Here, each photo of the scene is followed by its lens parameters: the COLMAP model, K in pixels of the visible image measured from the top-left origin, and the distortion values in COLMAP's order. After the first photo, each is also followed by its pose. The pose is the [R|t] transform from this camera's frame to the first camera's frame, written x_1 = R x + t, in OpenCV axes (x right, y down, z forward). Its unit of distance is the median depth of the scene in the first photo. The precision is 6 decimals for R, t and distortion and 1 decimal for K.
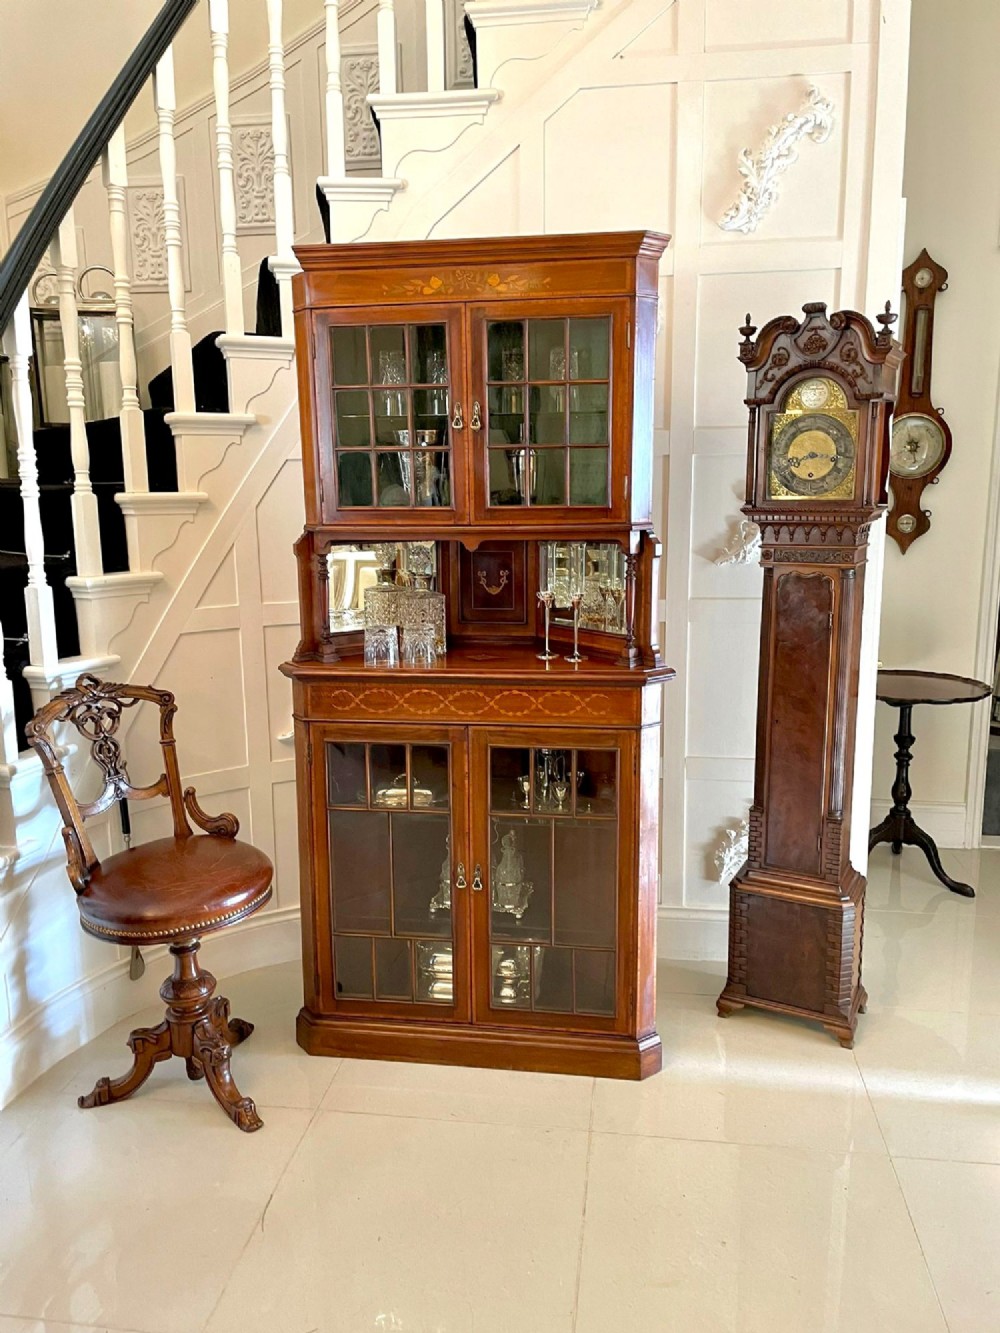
lens RADIAL K [[1021.6, 0, 504.3], [0, 1021.6, 666.7], [0, 0, 1]] dist [0.087797, -0.120525]
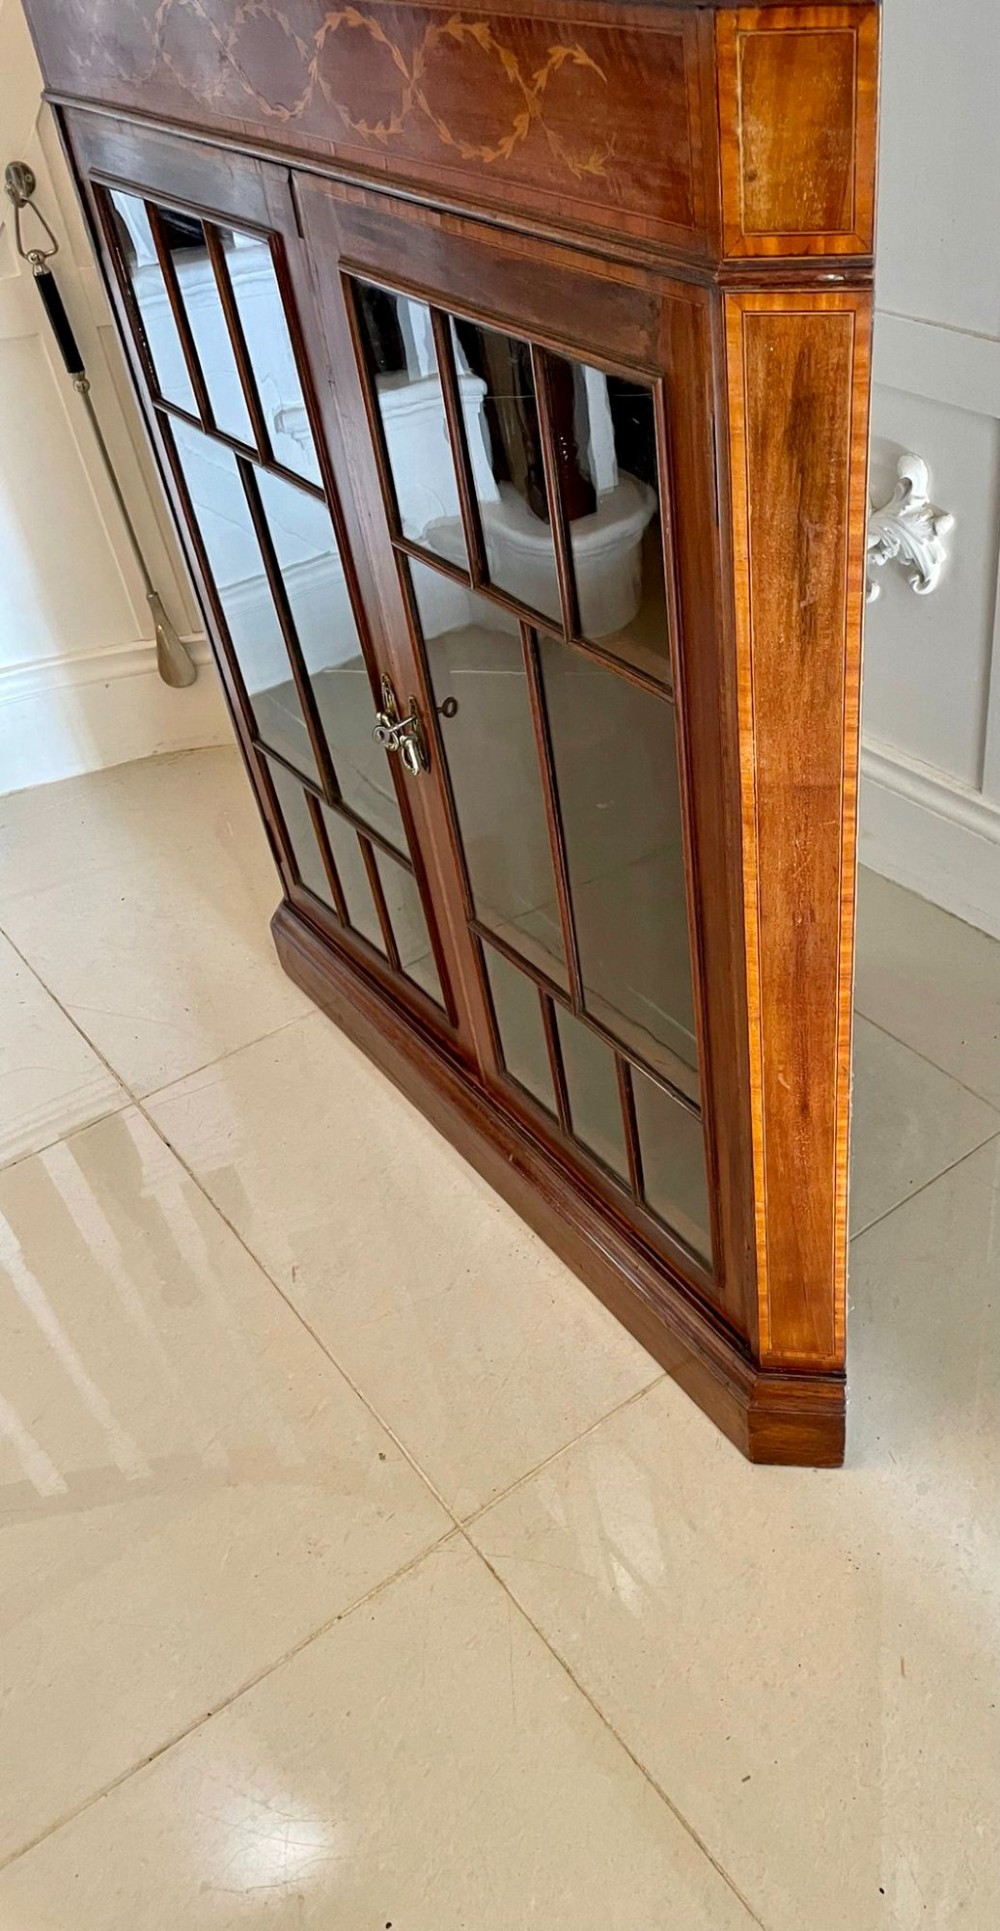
lens RADIAL K [[1455.3, 0, 700.6], [0, 1455.3, 968.1], [0, 0, 1]] dist [0.054585, -0.057520]
pose [[0.738423, 0.403707, -0.540140, 0.311802], [-0.072038, 0.843636, 0.532061, 0.022917], [0.670478, -0.353976, 0.652043, 0.751868]]
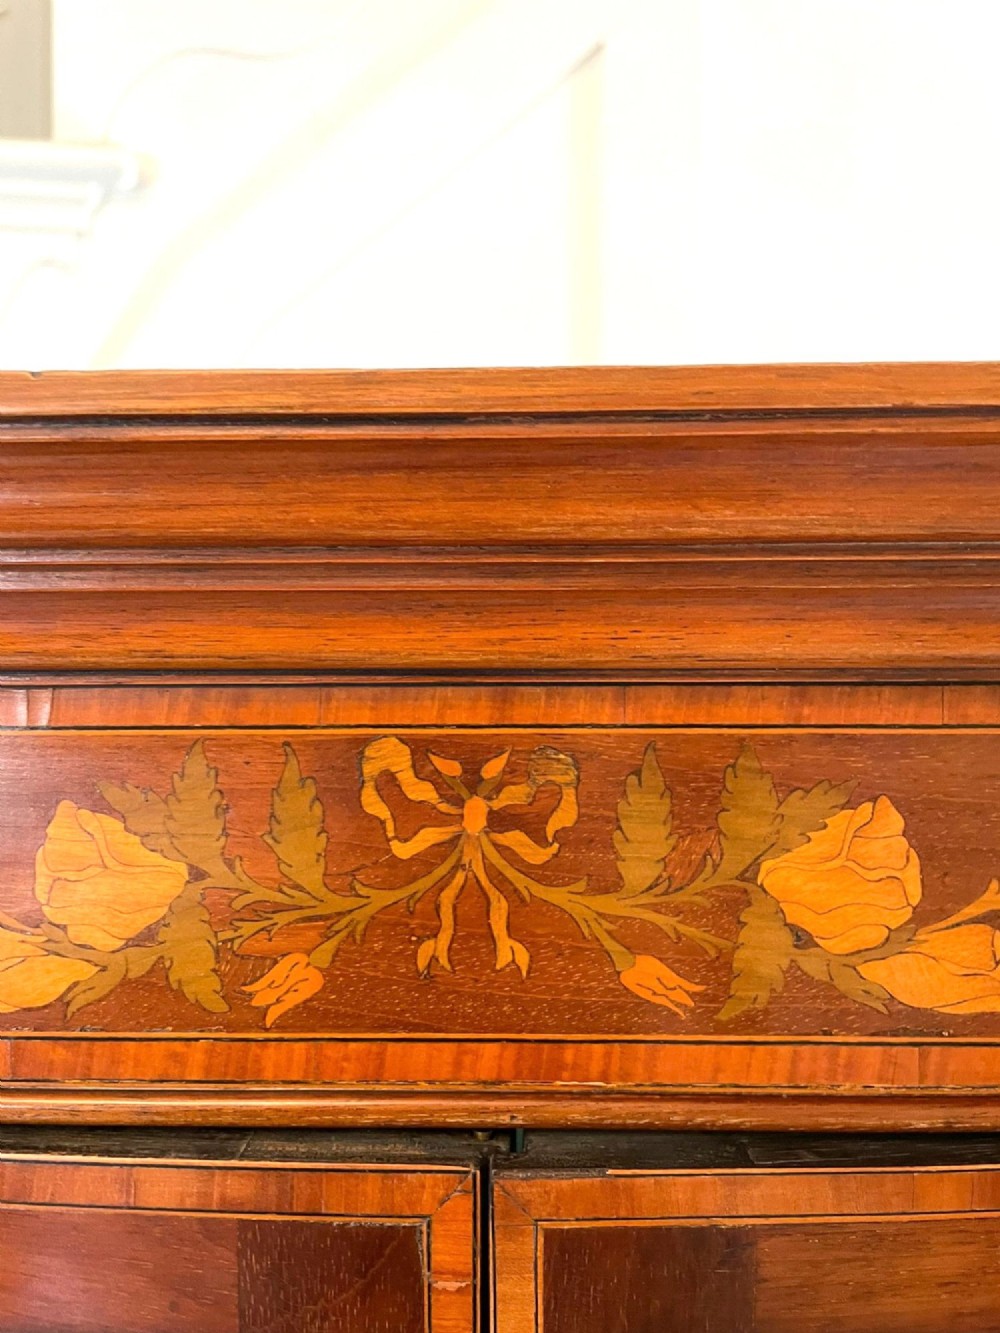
lens RADIAL K [[1021.6, 0, 504.3], [0, 1021.6, 666.7], [0, 0, 1]] dist [0.087797, -0.120525]
pose [[0.993010, 0.001239, 0.118021, -0.042114], [0.013958, 0.991695, -0.127854, -0.353723], [-0.117199, 0.128607, 0.984746, 0.857558]]
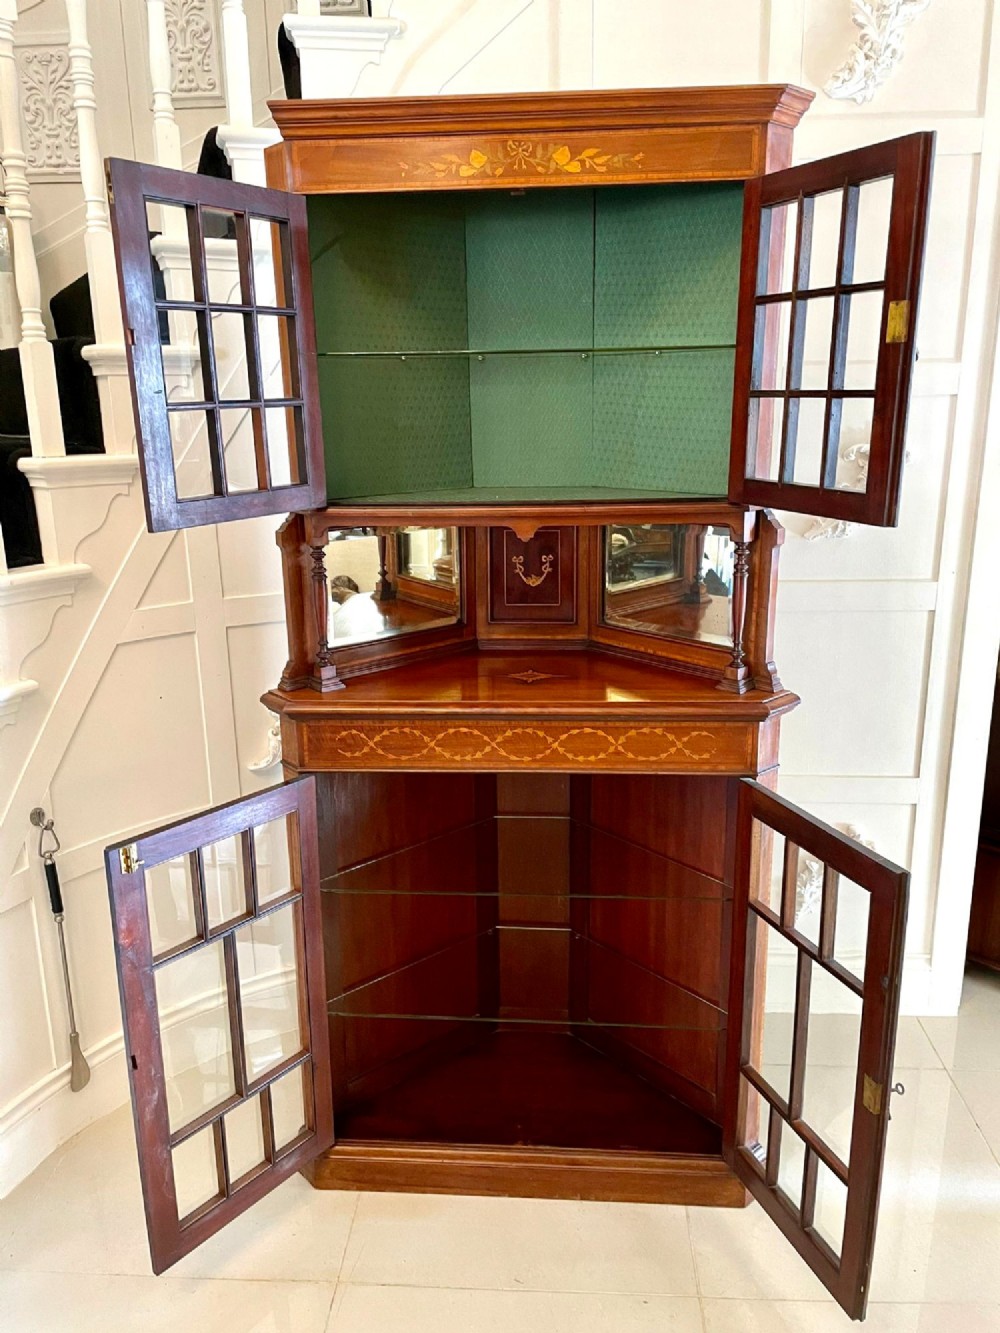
lens RADIAL K [[1021.6, 0, 504.3], [0, 1021.6, 666.7], [0, 0, 1]] dist [0.087797, -0.120525]
pose [[0.996774, -0.024218, 0.076513, -0.103399], [0.018349, 0.996901, 0.076491, -0.077744], [-0.078128, -0.074841, 0.994130, 0.258551]]
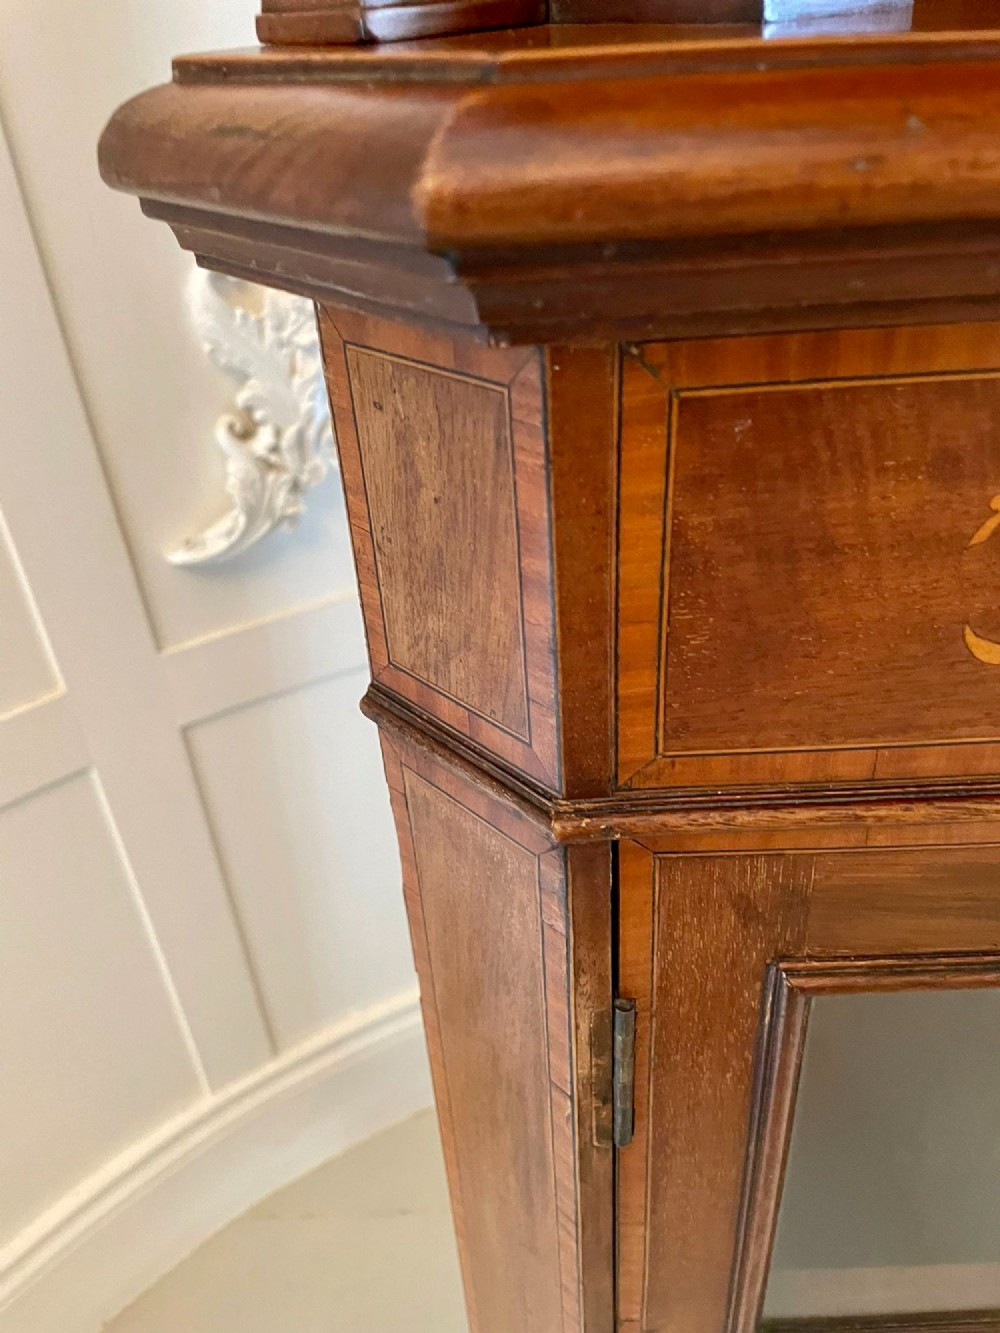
lens RADIAL K [[1021.6, 0, 504.3], [0, 1021.6, 666.7], [0, 0, 1]] dist [0.087797, -0.120525]
pose [[0.988430, -0.118974, 0.094079, -0.208837], [0.072597, 0.915694, 0.395264, 0.006944], [-0.133174, -0.383861, 0.913737, 0.937932]]
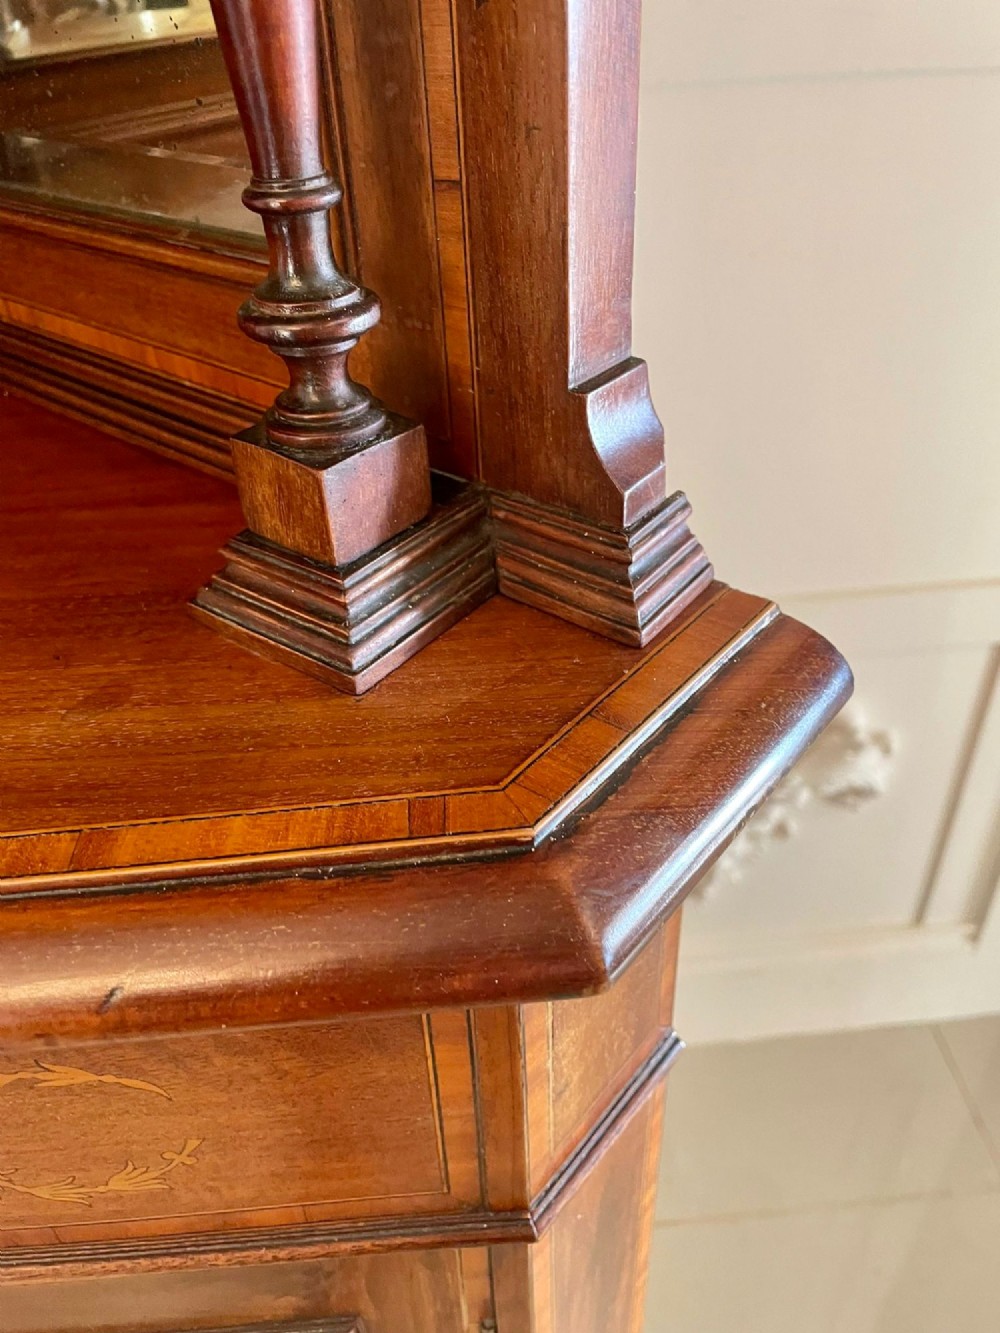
lens RADIAL K [[1021.6, 0, 504.3], [0, 1021.6, 666.7], [0, 0, 1]] dist [0.087797, -0.120525]
pose [[0.974320, -0.156059, 0.162313, 0.117850], [0.071053, 0.897119, 0.436038, -0.036897], [-0.213662, -0.413307, 0.885170, 0.894911]]
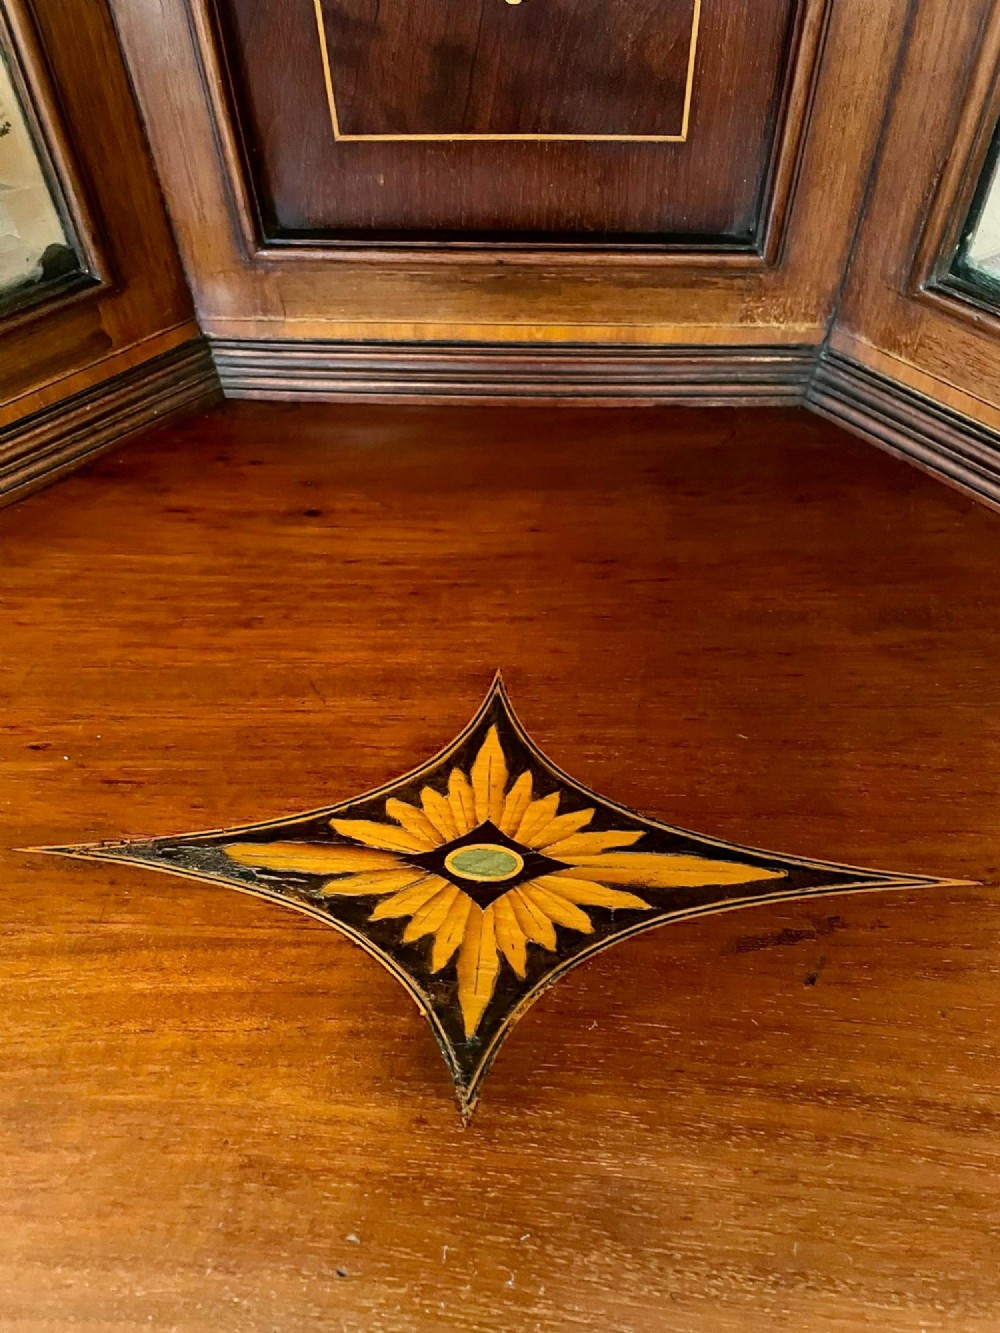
lens RADIAL K [[1015.5, 0, 498.4], [0, 1015.5, 659.1], [0, 0, 1]] dist [0.088251, -0.123537]
pose [[0.995948, -0.077287, 0.045977, -0.024925], [0.030686, 0.772648, 0.634093, -0.096829], [-0.084531, -0.630113, 0.771889, 0.971935]]
